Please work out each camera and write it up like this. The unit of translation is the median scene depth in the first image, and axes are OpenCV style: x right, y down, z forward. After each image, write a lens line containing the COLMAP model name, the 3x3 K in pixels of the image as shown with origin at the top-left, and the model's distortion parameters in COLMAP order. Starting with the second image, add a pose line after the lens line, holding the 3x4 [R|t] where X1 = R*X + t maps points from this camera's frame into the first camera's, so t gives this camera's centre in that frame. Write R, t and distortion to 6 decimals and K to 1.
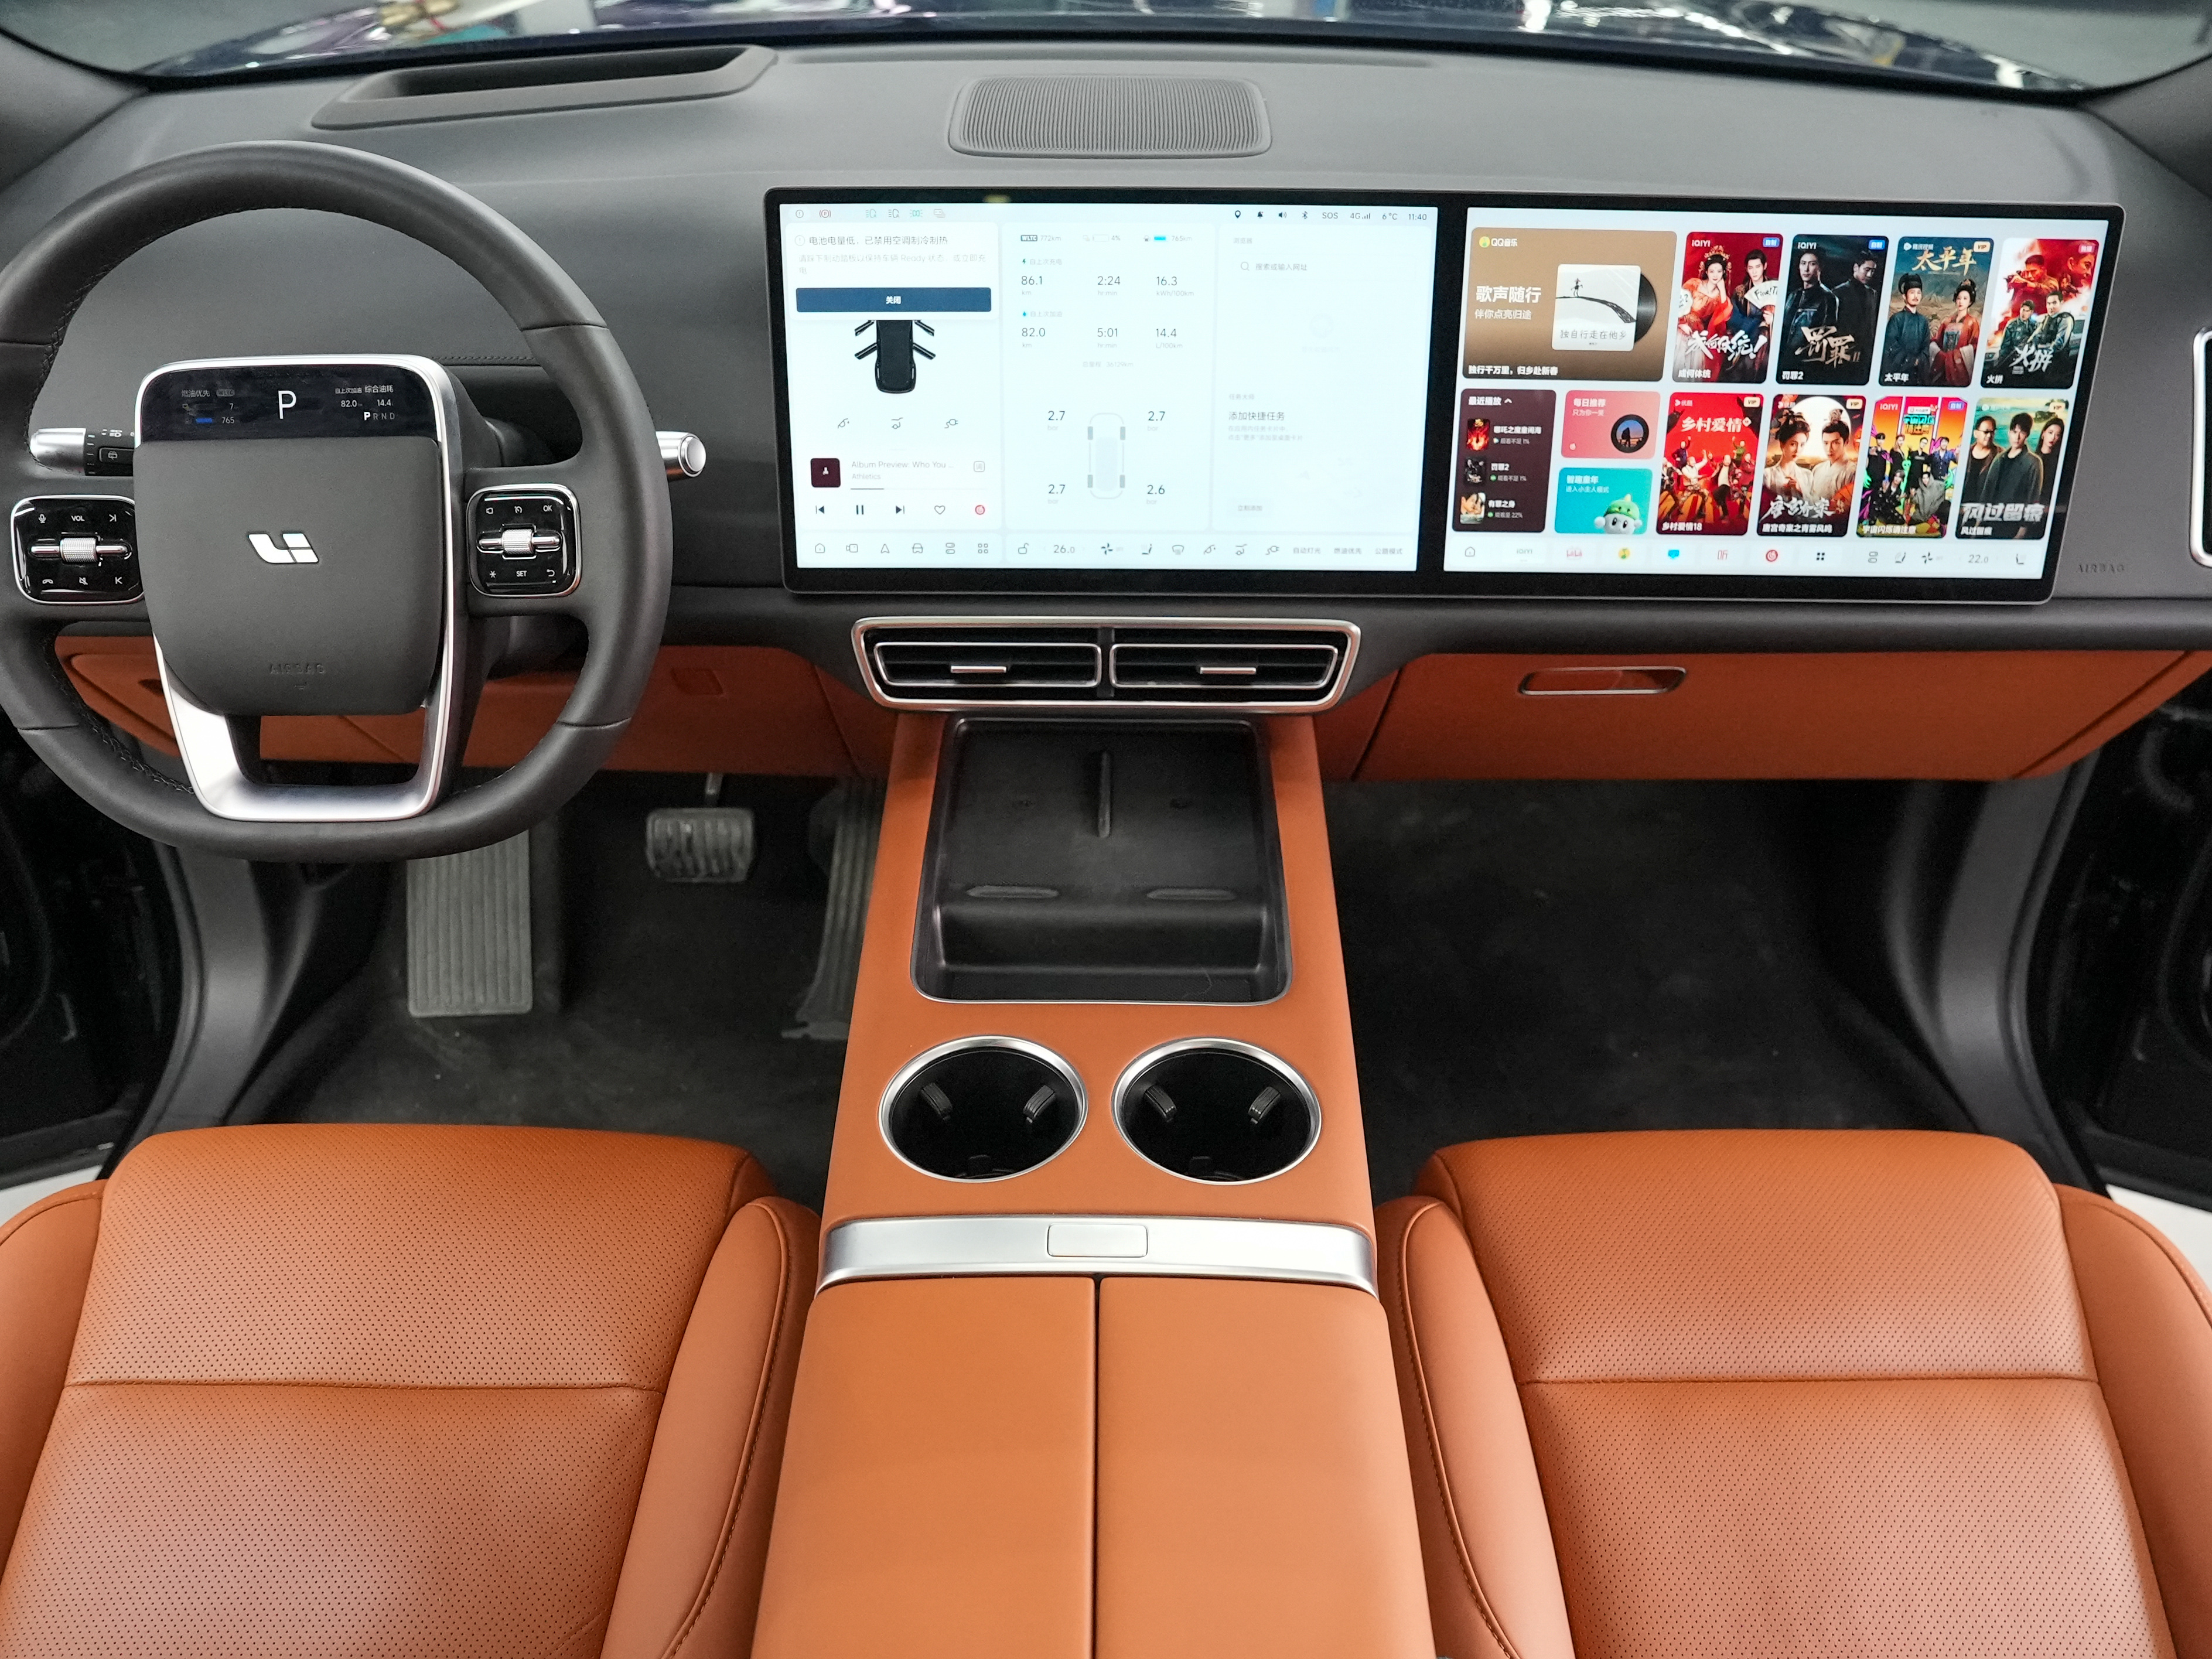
lens RADIAL K [[1715.9, 0, 1096.0], [0, 1715.9, 819.1], [0, 0, 1]] dist [-0.098294, 0.069352]
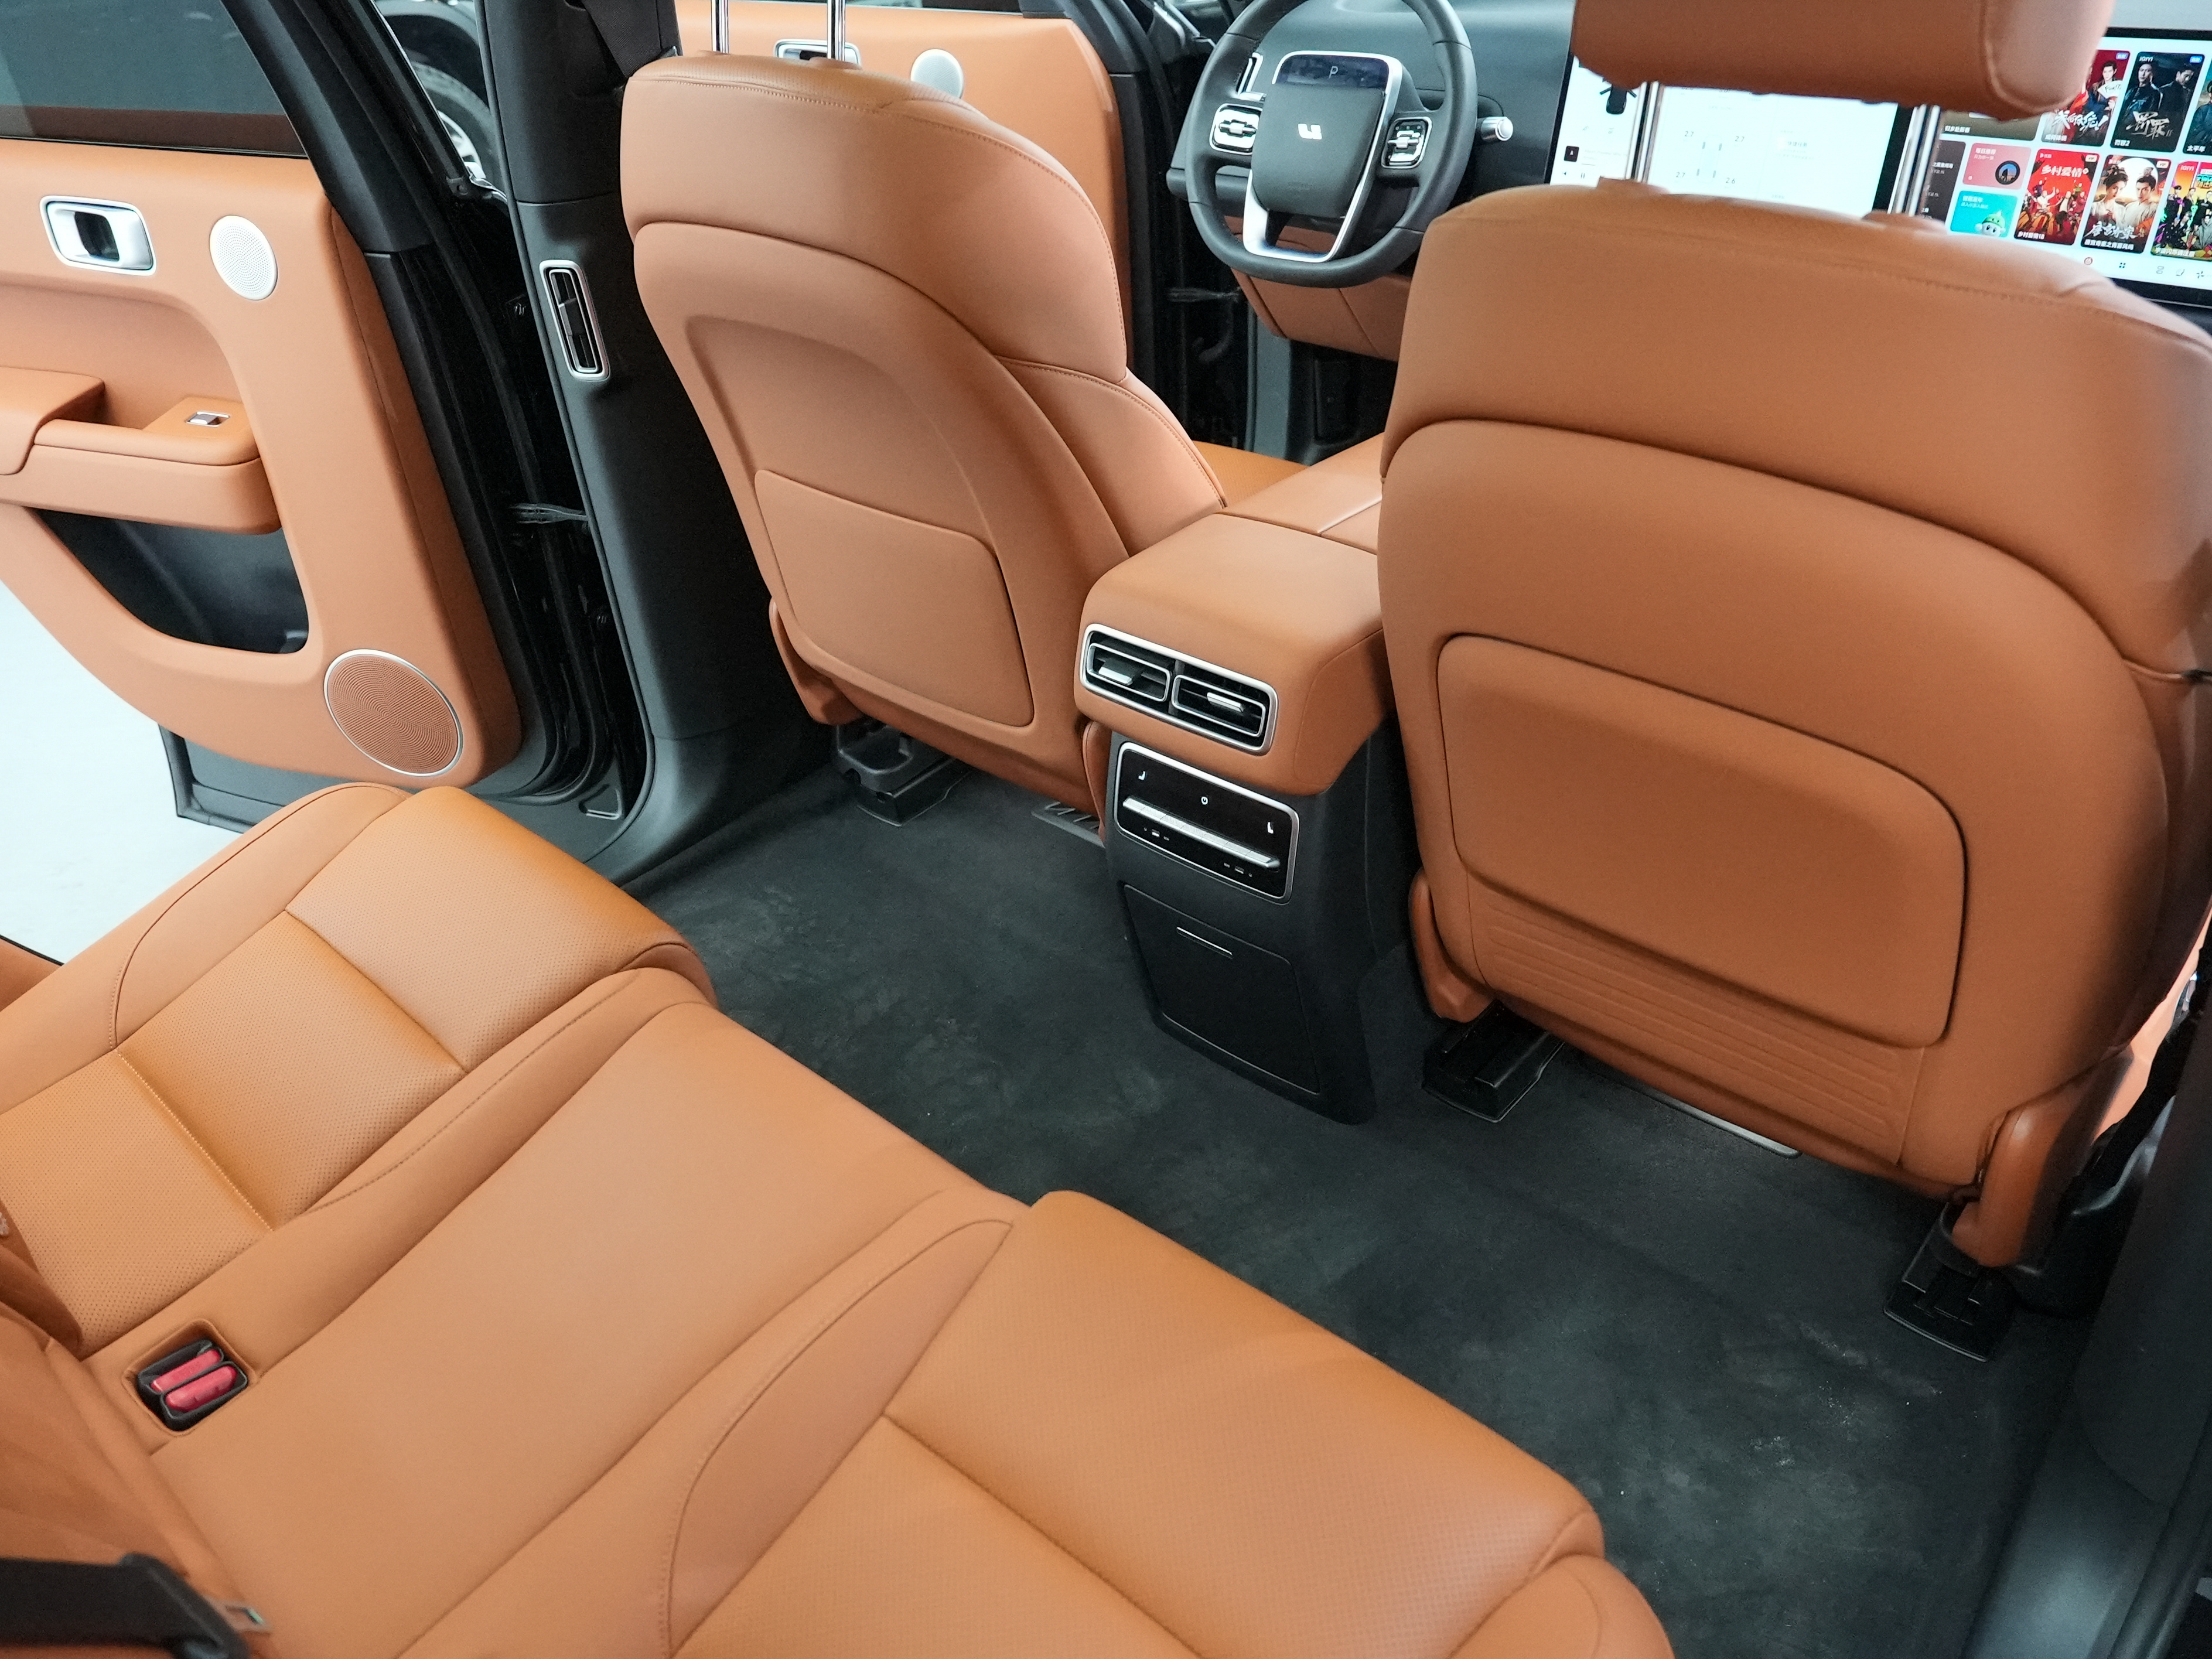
lens RADIAL K [[1715.9, 0, 1091.0], [0, 1715.9, 817.0], [0, 0, 1]] dist [-0.098294, 0.069352]
pose [[0.726182, 0.318613, -0.609217, 0.856670], [-0.351709, 0.933563, 0.069007, 0.564291], [0.590728, 0.164155, 0.789996, -0.713334]]
